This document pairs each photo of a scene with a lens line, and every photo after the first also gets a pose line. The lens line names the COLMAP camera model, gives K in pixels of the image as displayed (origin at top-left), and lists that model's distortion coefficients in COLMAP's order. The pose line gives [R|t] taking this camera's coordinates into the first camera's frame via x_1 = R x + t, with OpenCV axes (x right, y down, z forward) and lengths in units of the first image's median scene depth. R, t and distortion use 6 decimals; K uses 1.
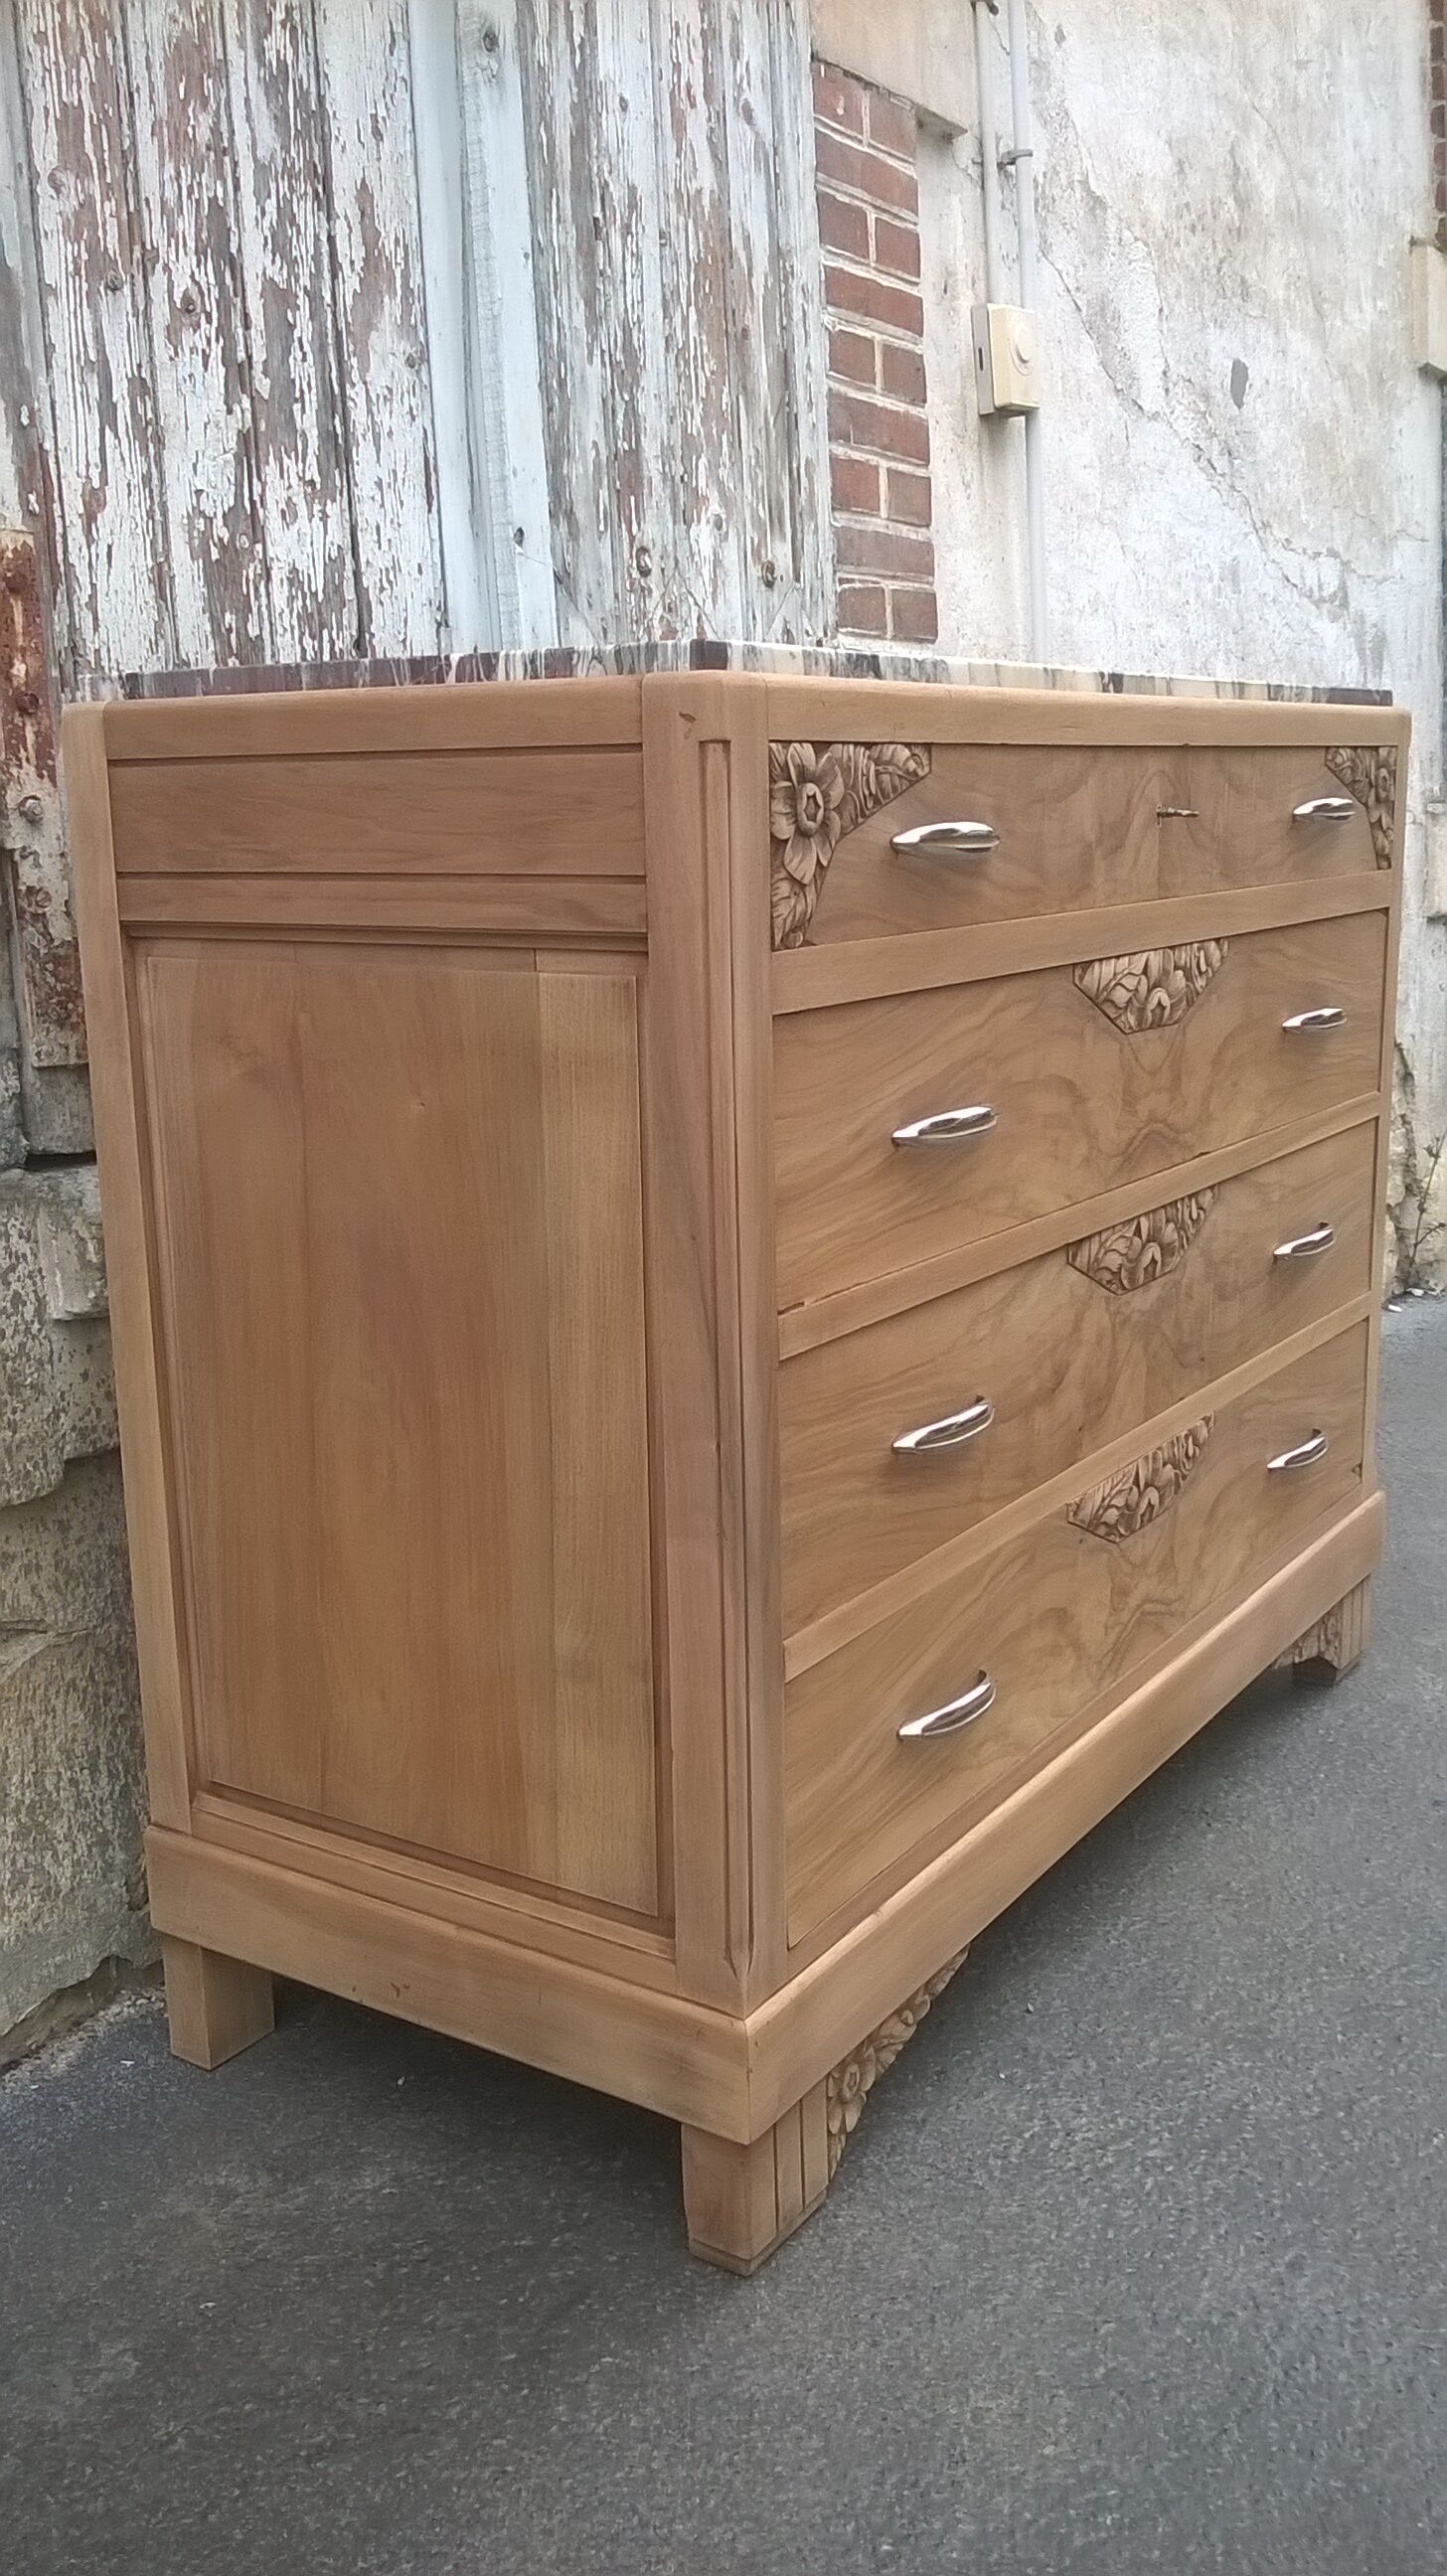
lens RADIAL K [[2294.8, 0, 739.8], [0, 2294.8, 1325.0], [0, 0, 1]] dist [0.034528, -0.163075]
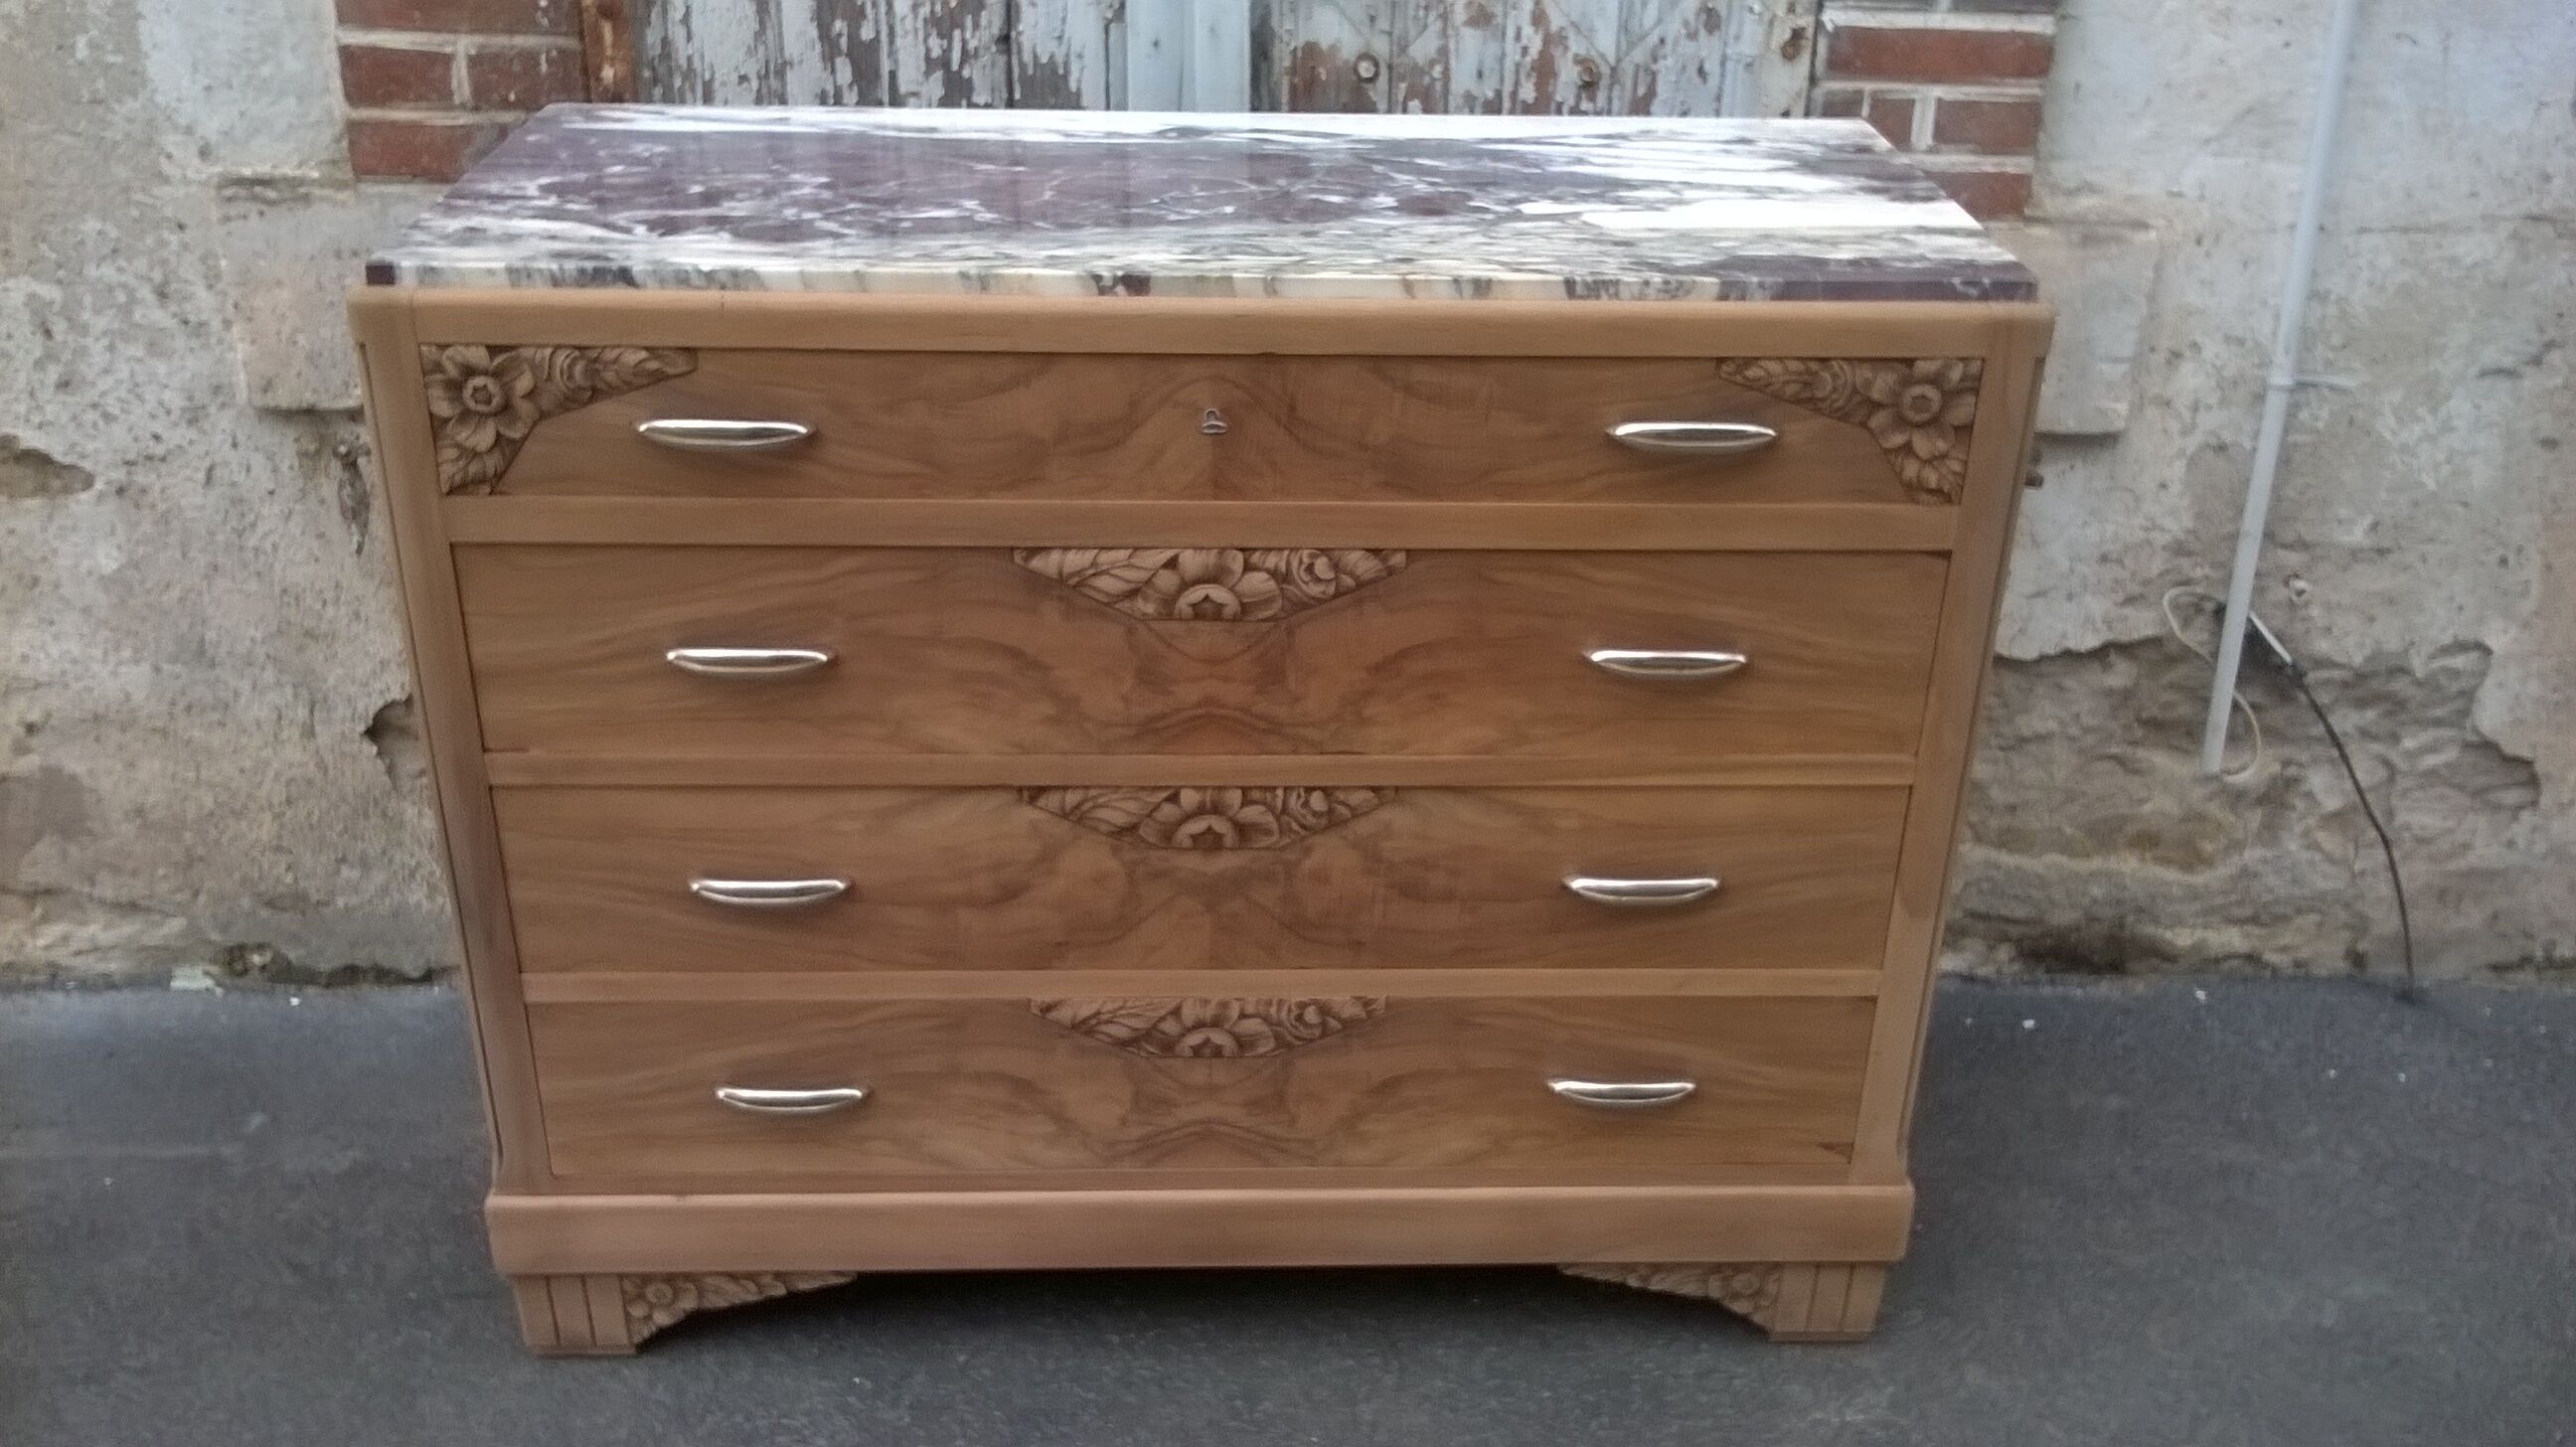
lens RADIAL K [[2279.8, 0, 1285.1], [0, 2279.8, 722.8], [0, 0, 1]] dist [0.047498, -0.189318]
pose [[0.567098, 0.404936, -0.717236, 0.909132], [-0.216872, 0.913484, 0.344259, -0.429082], [0.794586, -0.039680, 0.605854, 0.431813]]
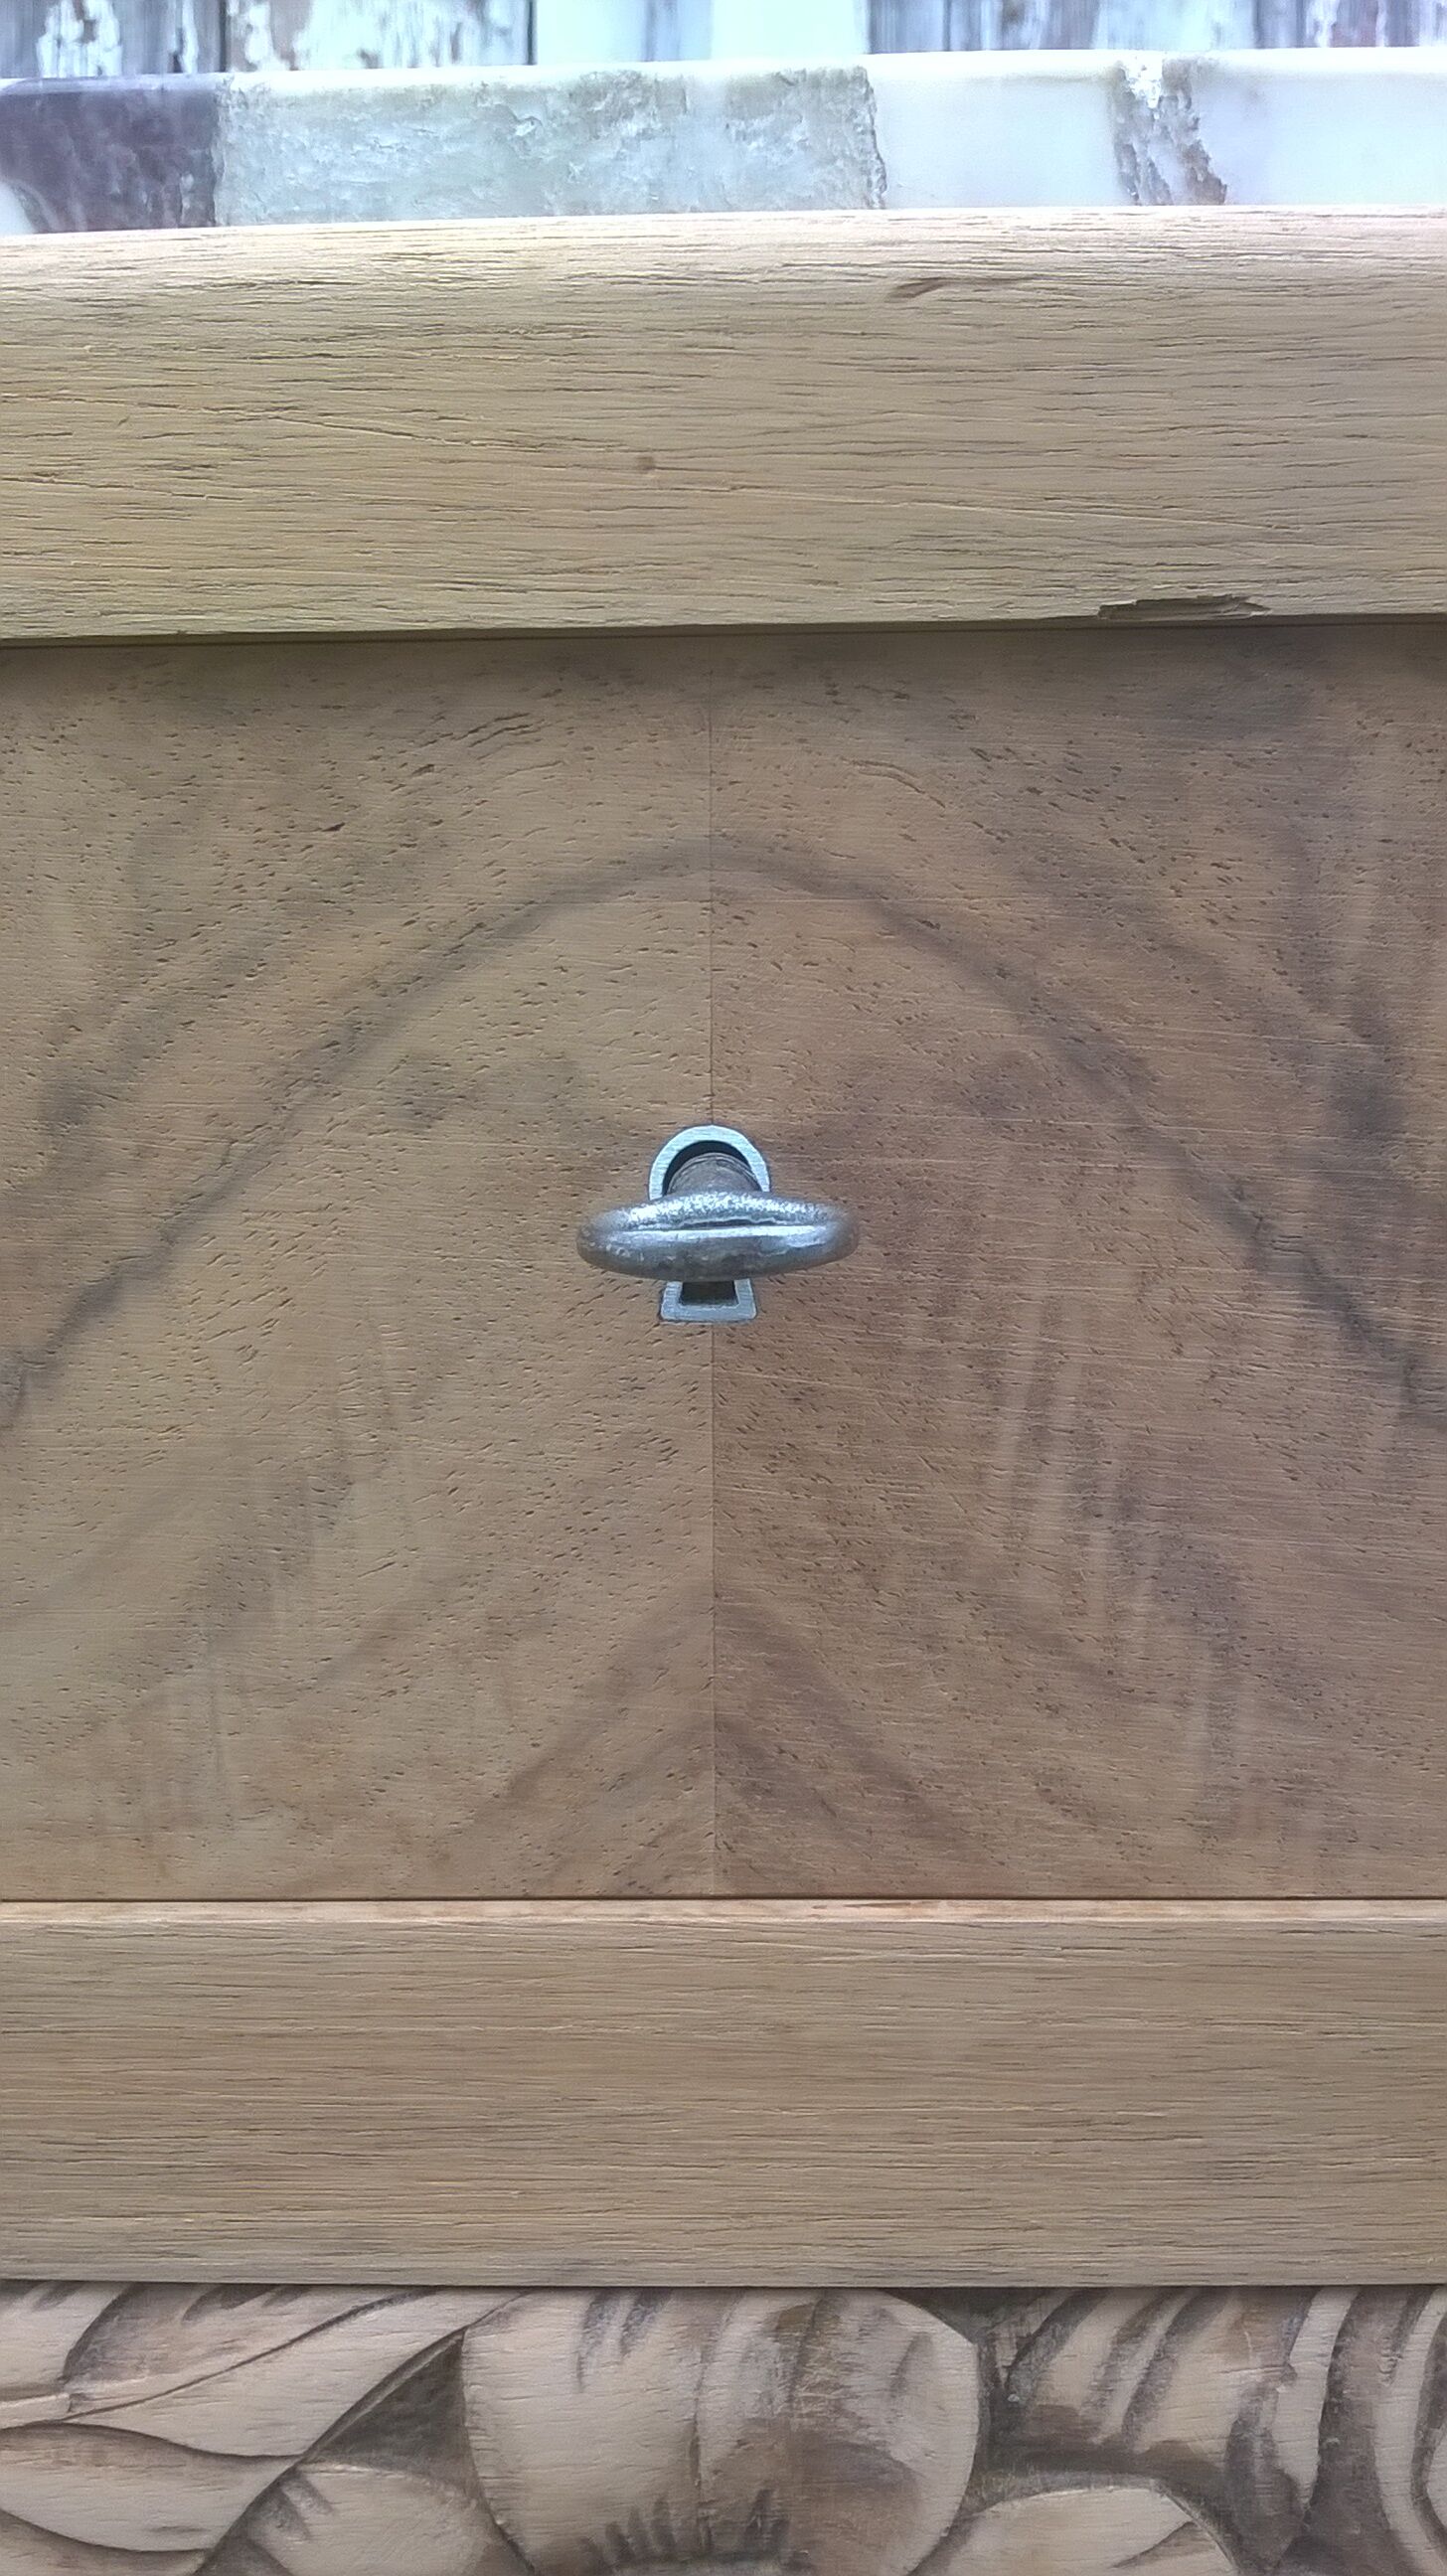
lens RADIAL K [[2279.8, 0, 728.9], [0, 2279.8, 1322.7], [0, 0, 1]] dist [0.047498, -0.189318]
pose [[0.521614, 0.125687, -0.843873, 0.274847], [-0.194952, 0.980481, 0.025530, -0.214316], [0.830610, 0.151198, 0.535935, 0.914793]]
